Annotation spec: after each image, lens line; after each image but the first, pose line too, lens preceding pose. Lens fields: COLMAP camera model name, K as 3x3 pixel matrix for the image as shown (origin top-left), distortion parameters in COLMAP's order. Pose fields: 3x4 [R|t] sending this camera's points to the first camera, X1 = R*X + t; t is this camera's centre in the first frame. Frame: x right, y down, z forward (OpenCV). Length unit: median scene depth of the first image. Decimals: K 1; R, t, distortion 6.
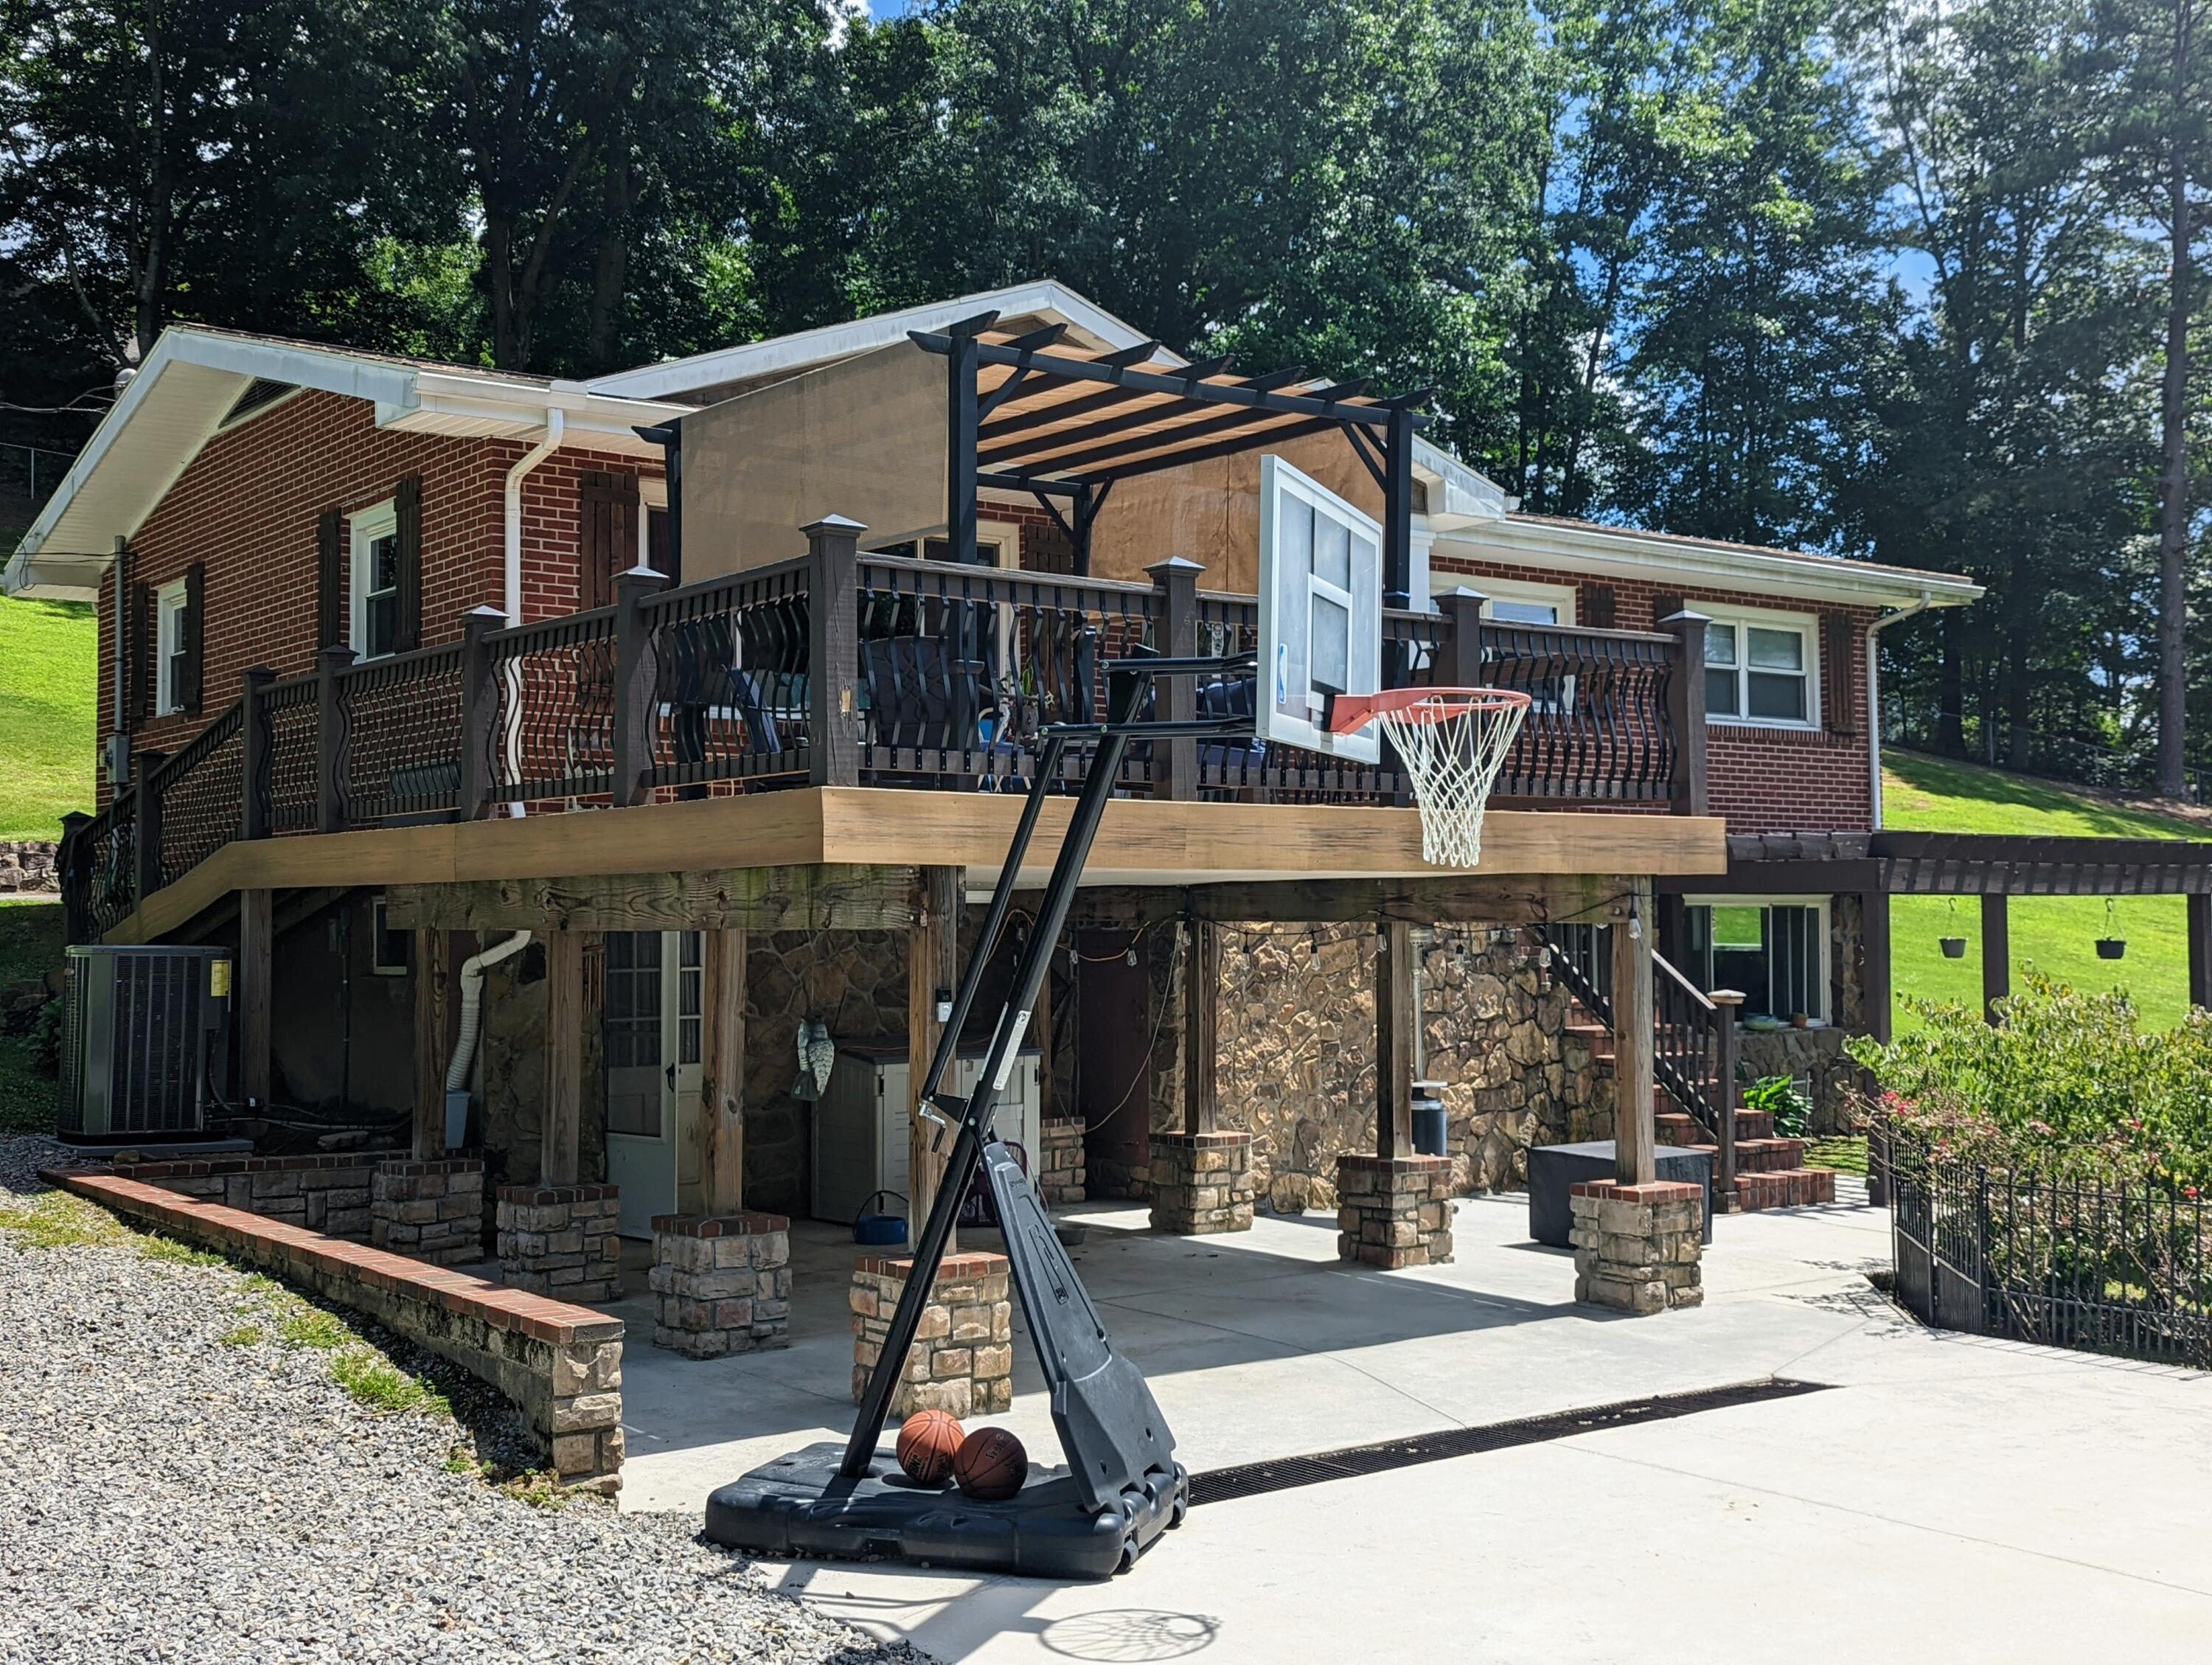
lens RADIAL K [[2494.2, 0, 1138.4], [0, 2494.2, 793.0], [0, 0, 1]] dist [0.031614, 0.000000]
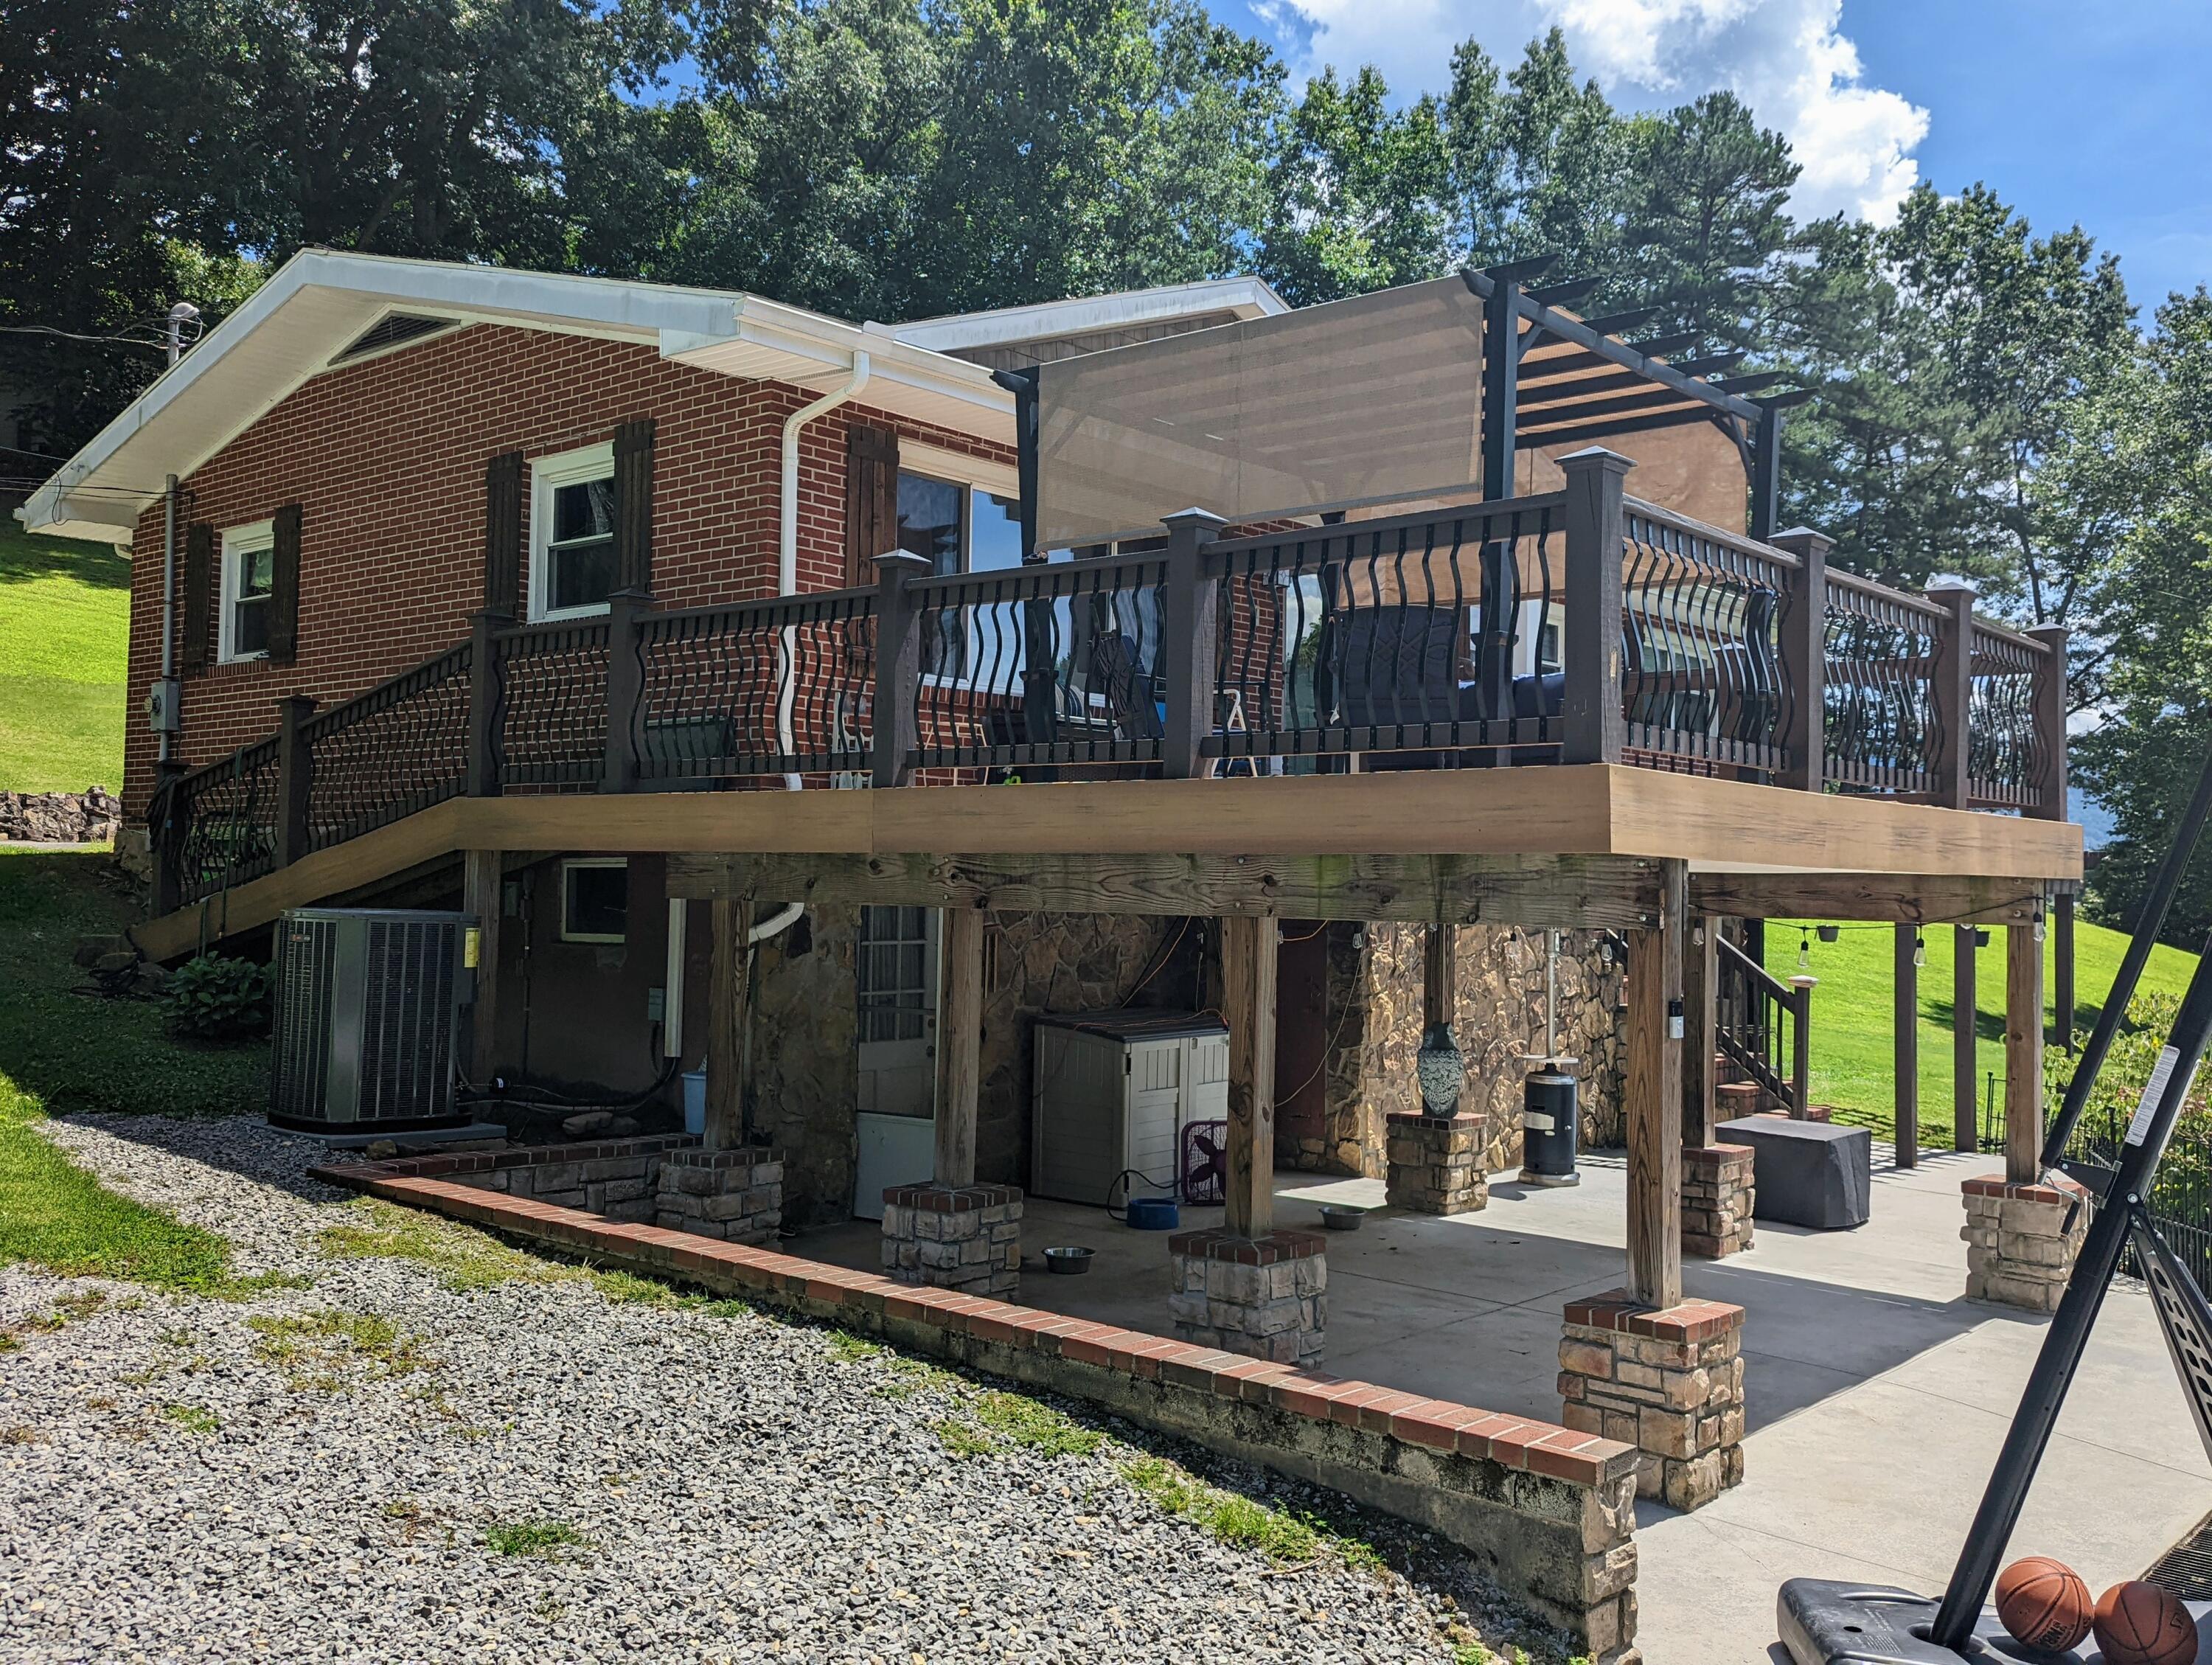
lens RADIAL K [[1971.1, 0, 1168.5], [0, 1971.1, 798.5], [0, 0, 1]] dist [0.056997, -0.045702]
pose [[0.977602, 0.033204, 0.207827, -0.236244], [-0.034928, 0.999379, 0.004630, 0.006552], [-0.207544, -0.011785, 0.978155, 0.211847]]
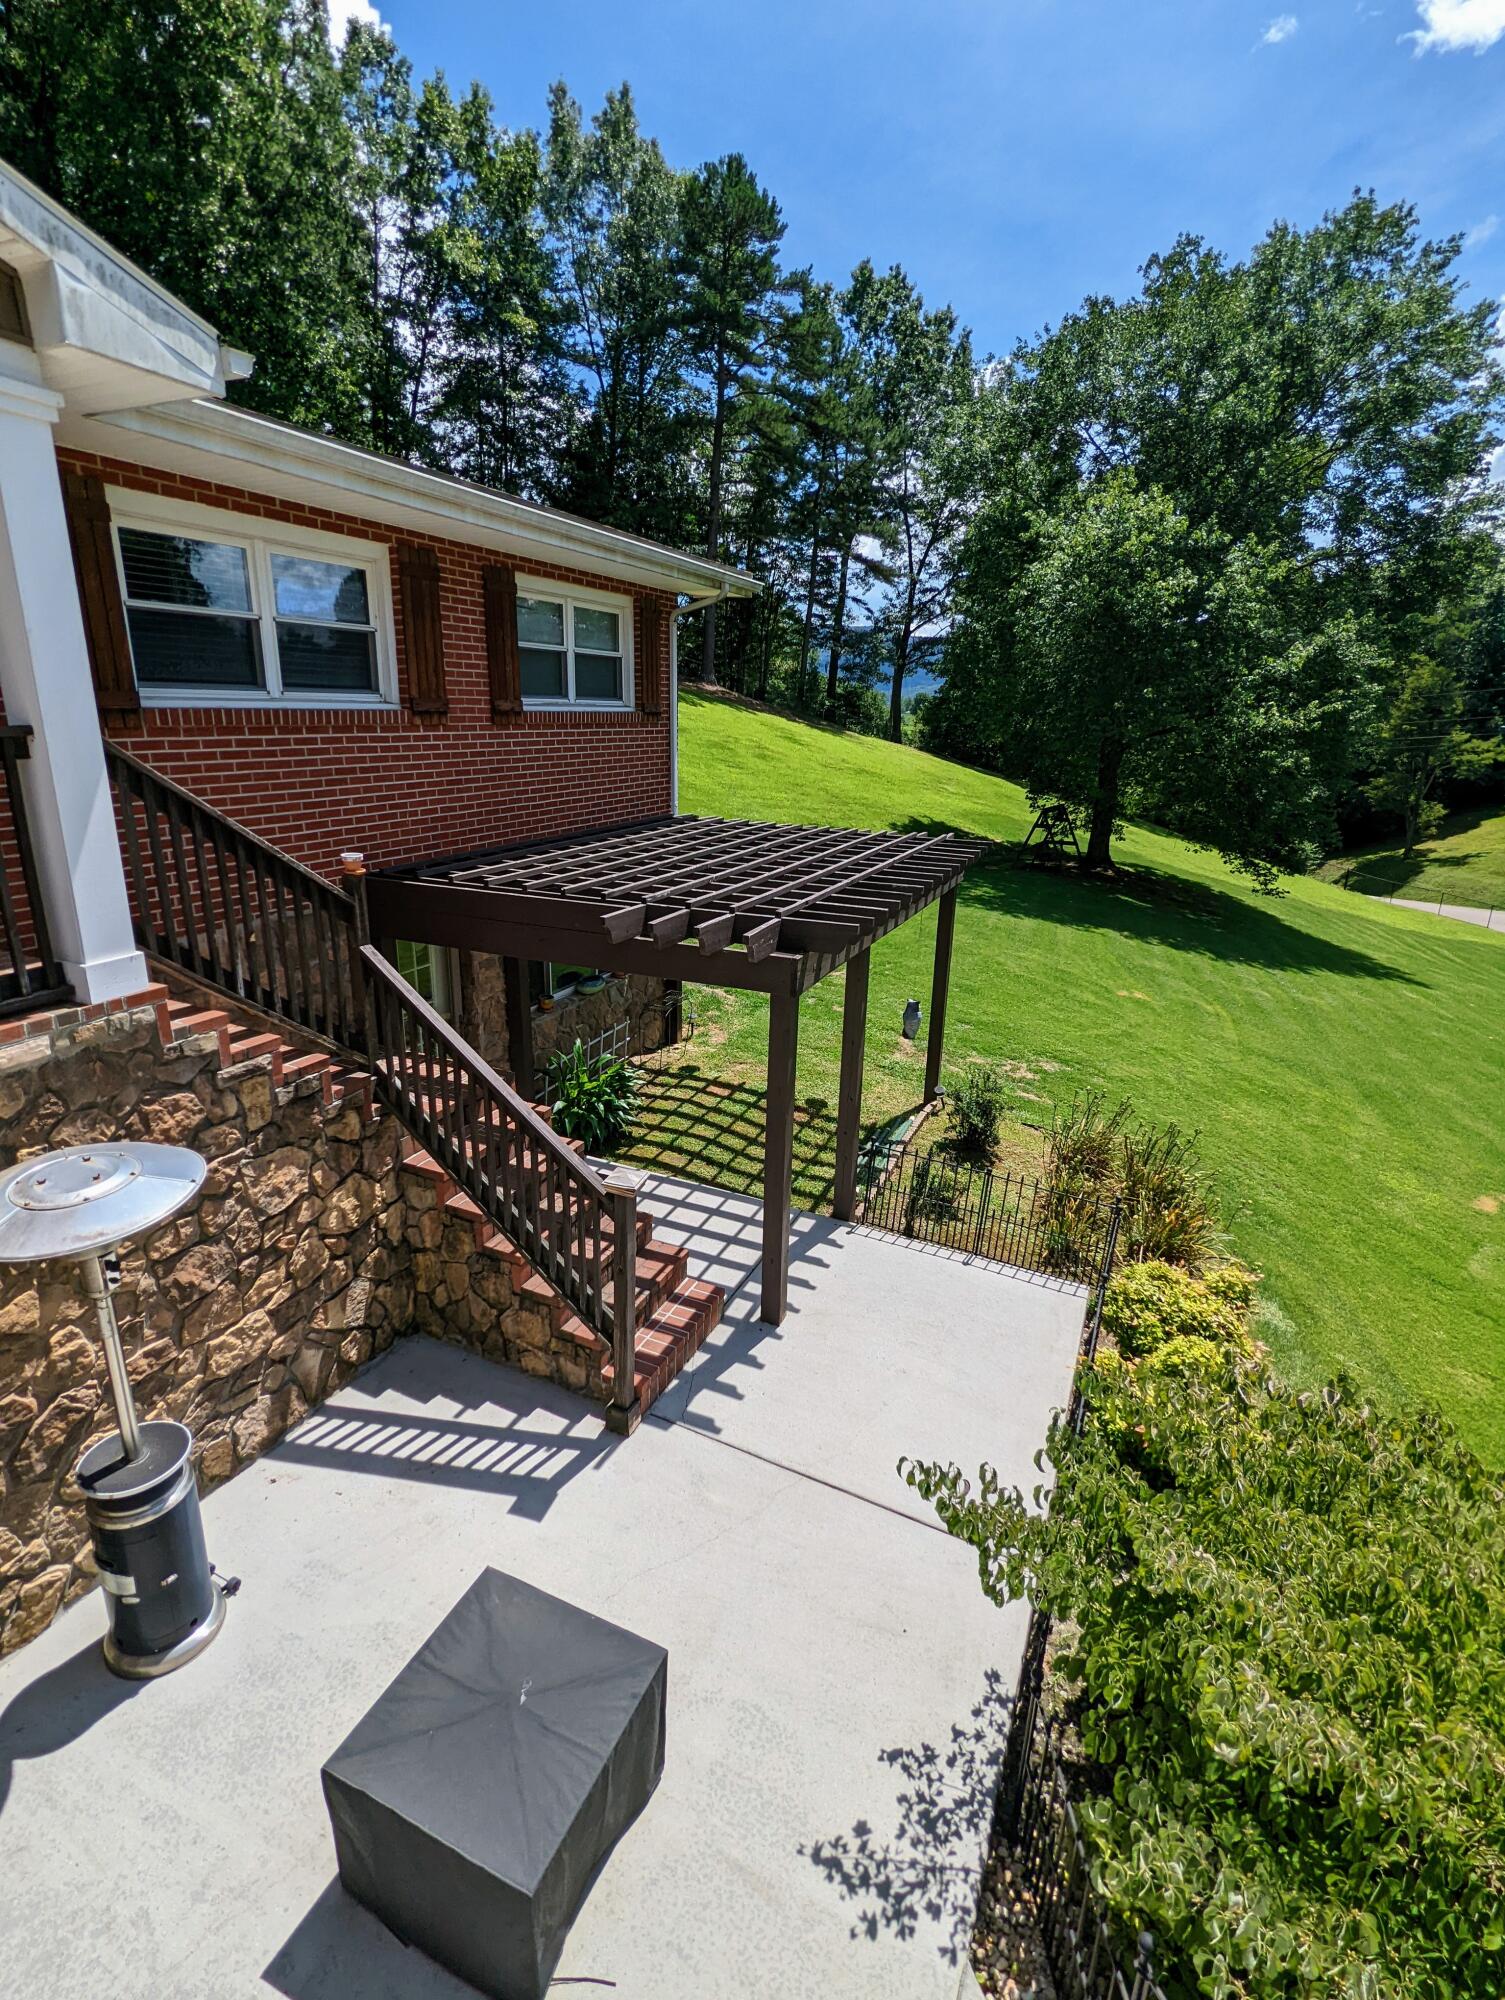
lens RADIAL K [[973.0, 0, 771.7], [0, 973.0, 1005.8], [0, 0, 1]] dist [0.001948, 0.000532]
pose [[0.876484, -0.109231, 0.468876, 0.151616], [-0.060395, 0.941280, 0.332181, -0.068343], [-0.477628, -0.319469, 0.818420, 0.801537]]
